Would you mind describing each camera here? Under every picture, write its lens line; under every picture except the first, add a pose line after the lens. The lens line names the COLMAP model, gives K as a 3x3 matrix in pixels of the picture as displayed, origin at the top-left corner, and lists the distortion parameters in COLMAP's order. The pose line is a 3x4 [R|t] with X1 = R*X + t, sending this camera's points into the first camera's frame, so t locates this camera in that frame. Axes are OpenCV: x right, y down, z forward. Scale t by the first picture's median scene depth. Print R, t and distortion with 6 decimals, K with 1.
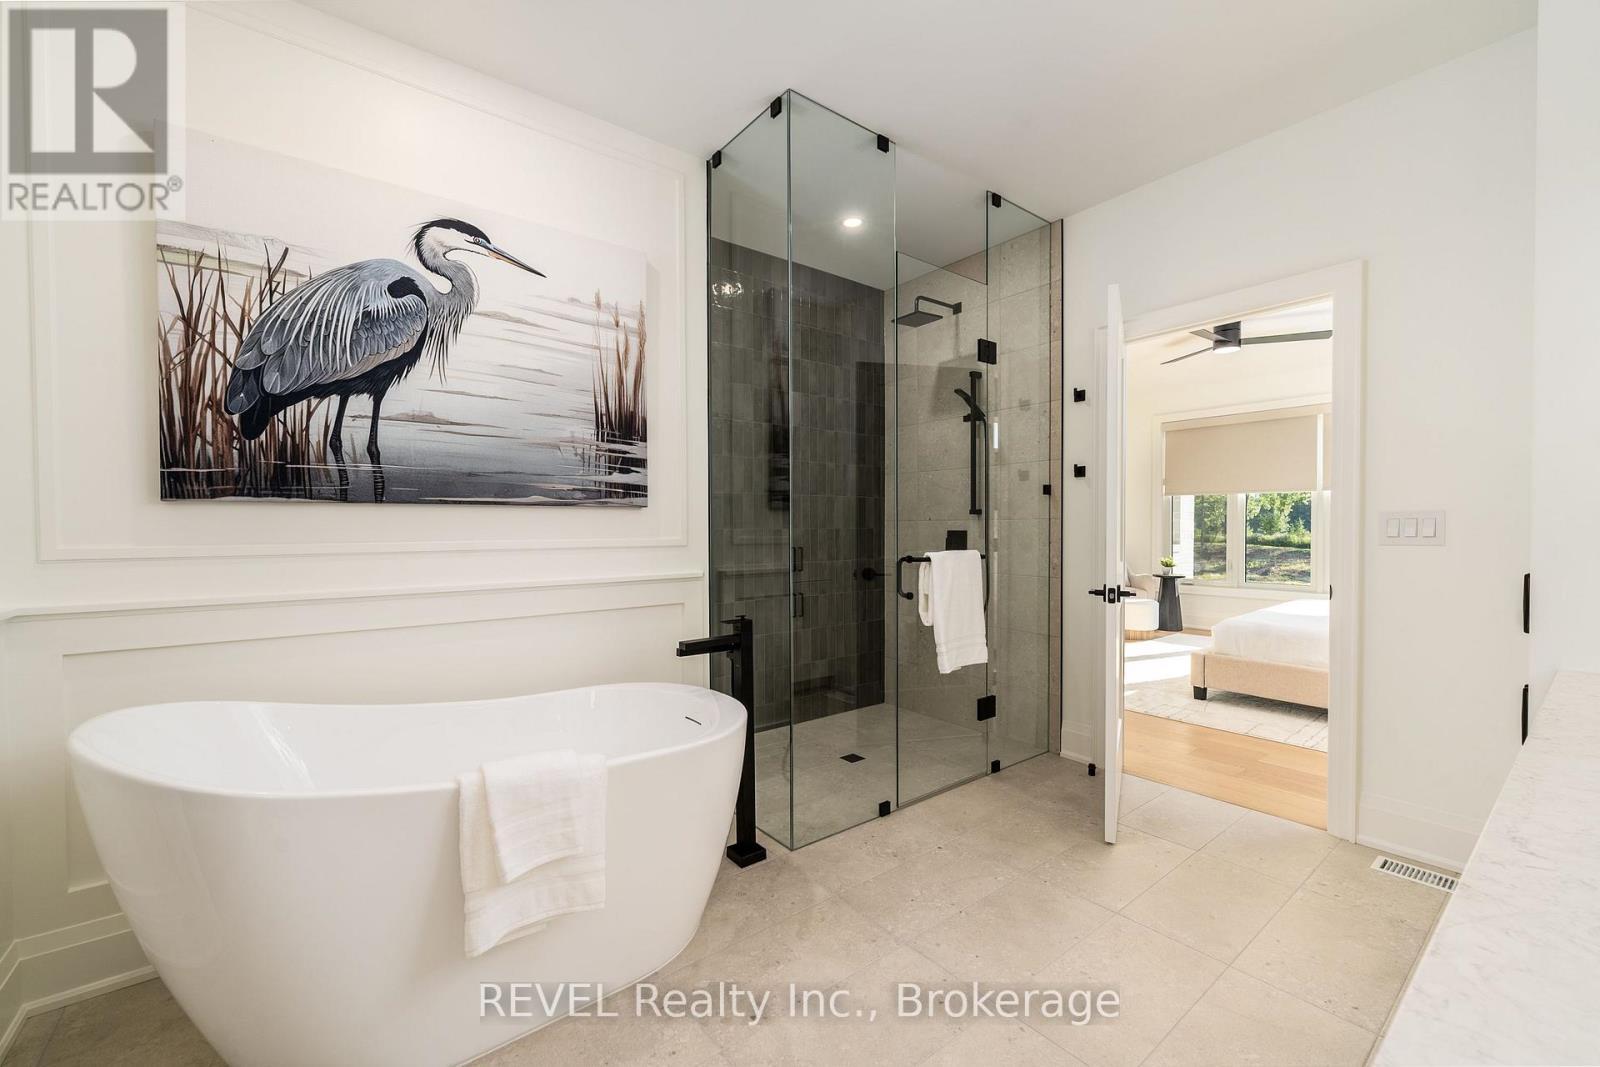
lens RADIAL K [[643.8, 0, 800.0], [0, 643.8, 537.8], [0, 0, 1]] dist [0.000386, -0.000716]
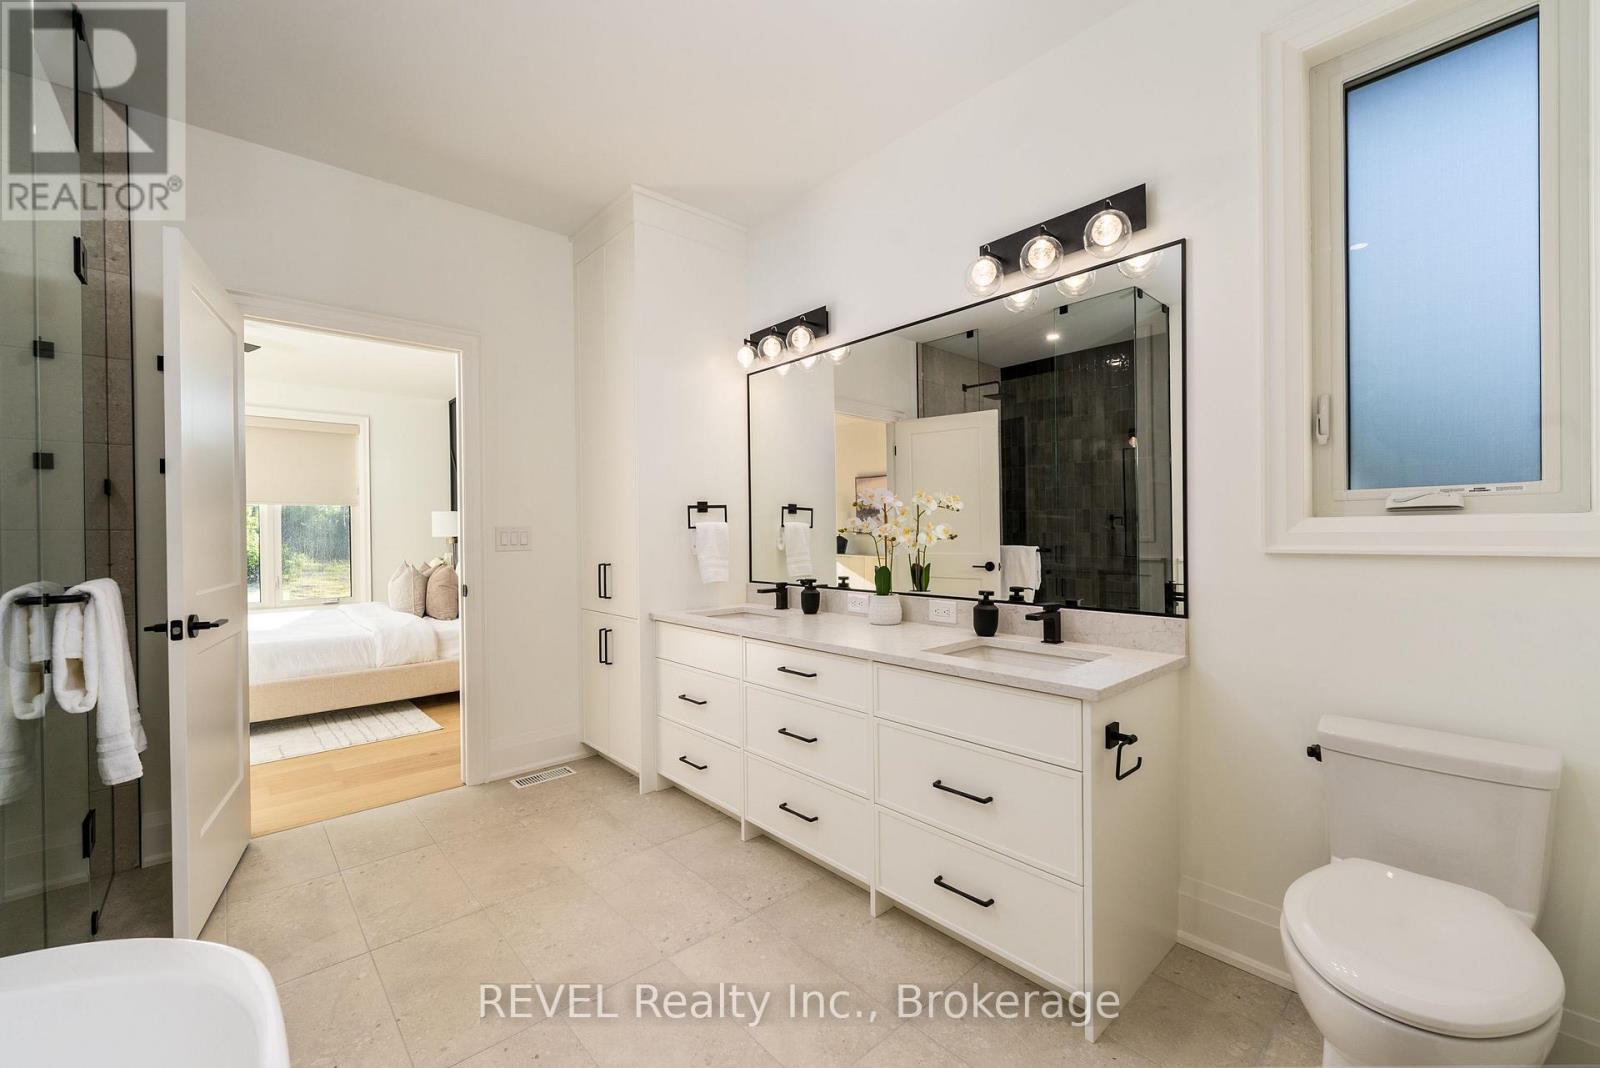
lens RADIAL K [[650.9, 0, 801.9], [0, 650.9, 539.6], [0, 0, 1]] dist [0.000885, 0.000170]
pose [[-0.064803, -0.003435, 0.997892, -0.477035], [0.027162, 0.999617, 0.005205, -0.004512], [-0.997528, 0.027443, -0.064685, 0.429955]]
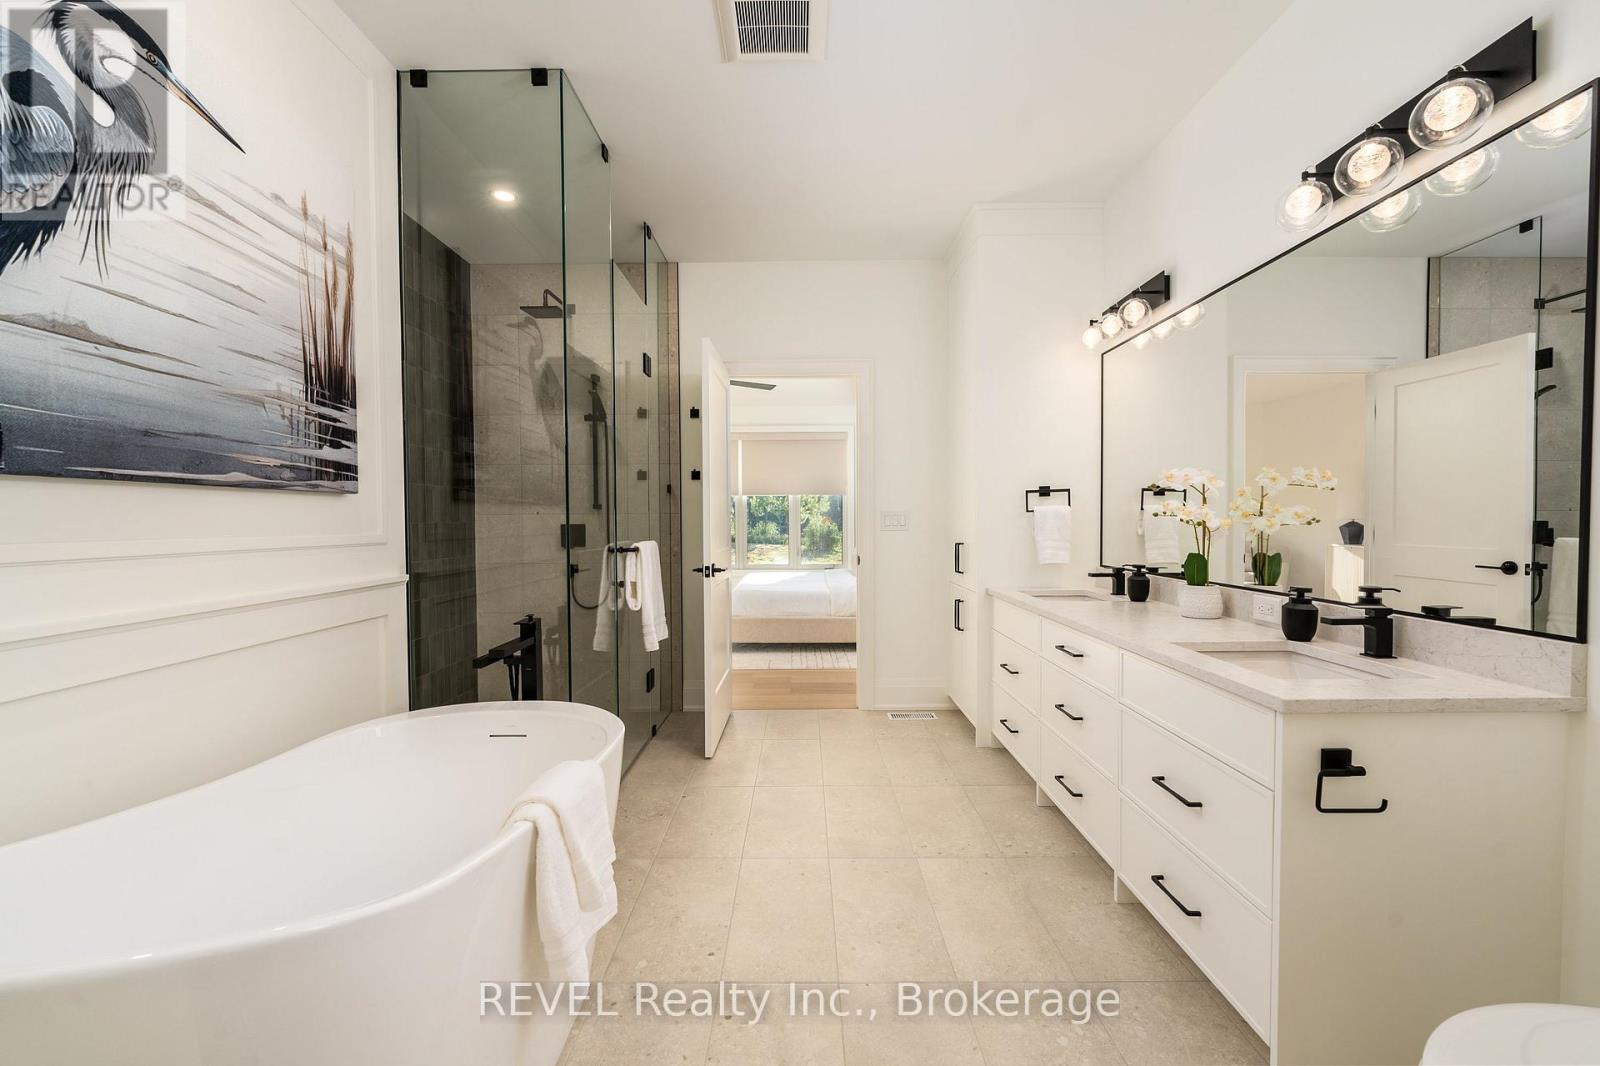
lens RADIAL K [[643.8, 0, 800.0], [0, 643.8, 537.3], [0, 0, 1]] dist [0.000386, -0.000716]
pose [[0.623304, -0.019254, 0.781743, -0.535691], [0.014663, 0.999809, 0.012934, 0.002768], [-0.781842, 0.003401, 0.623467, 0.108484]]
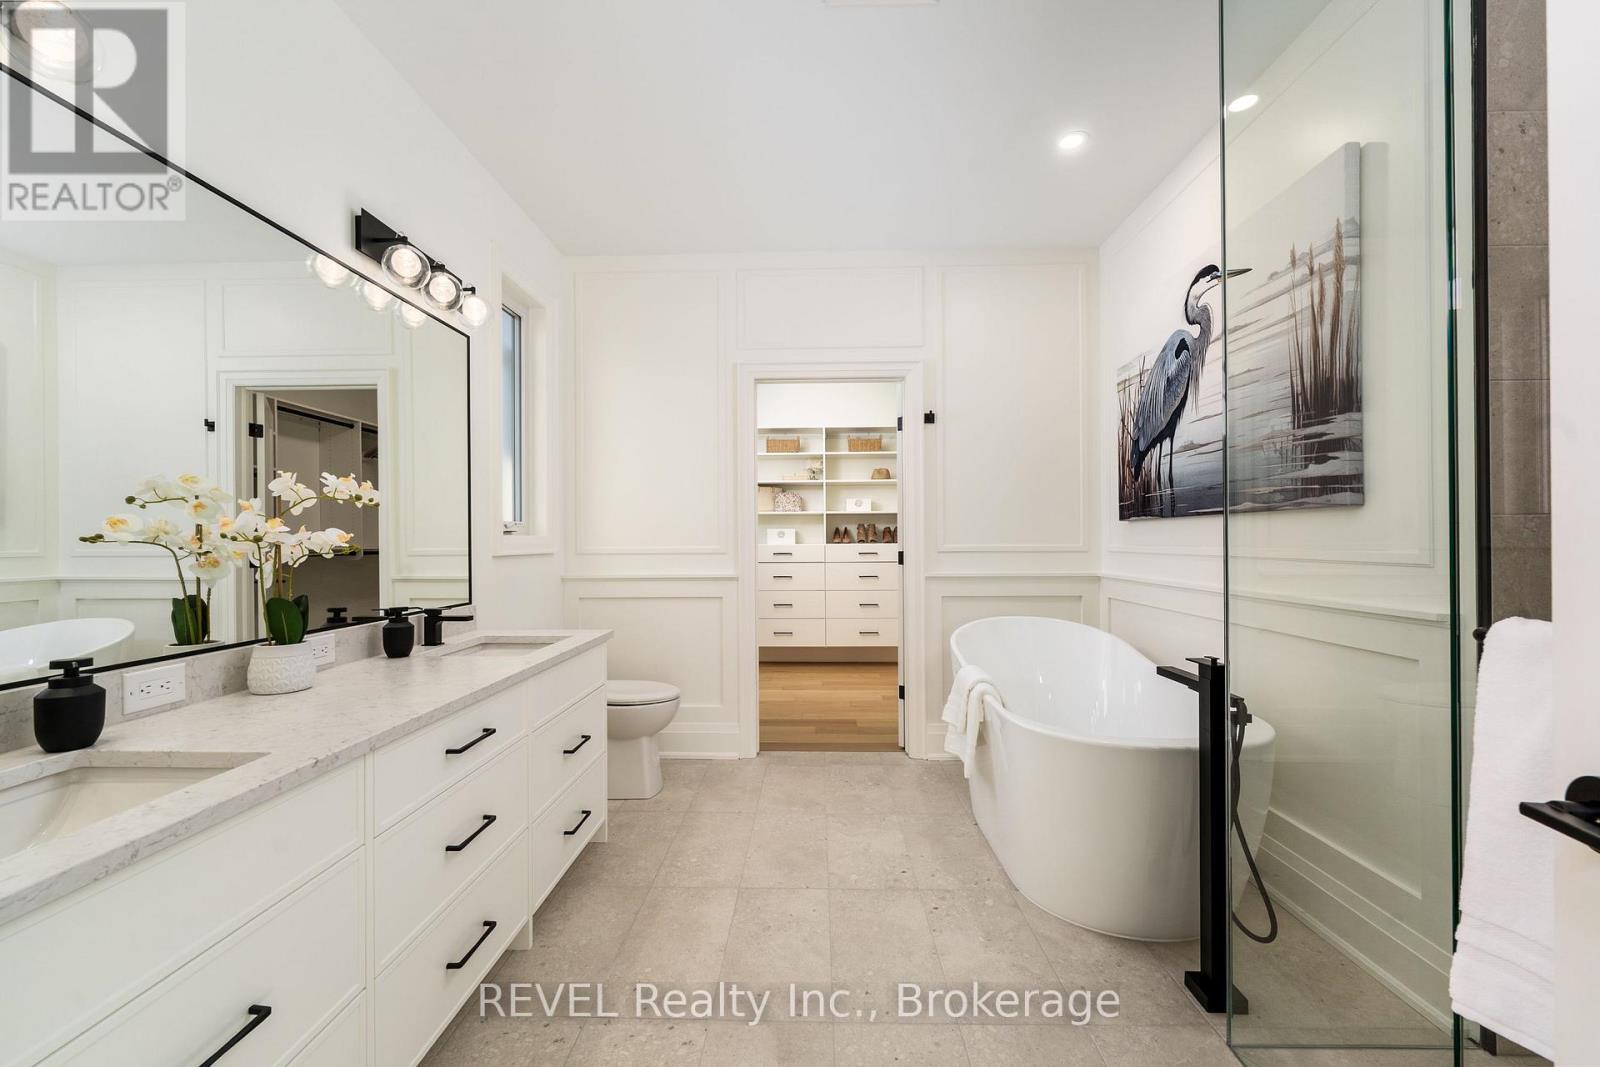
lens RADIAL K [[650.9, 0, 801.9], [0, 650.9, 539.1], [0, 0, 1]] dist [0.000885, 0.000170]
pose [[-0.644265, 0.009680, -0.764741, 0.719434], [-0.001451, 0.999903, 0.013879, -0.020990], [0.764801, 0.010051, -0.644188, 1.049609]]
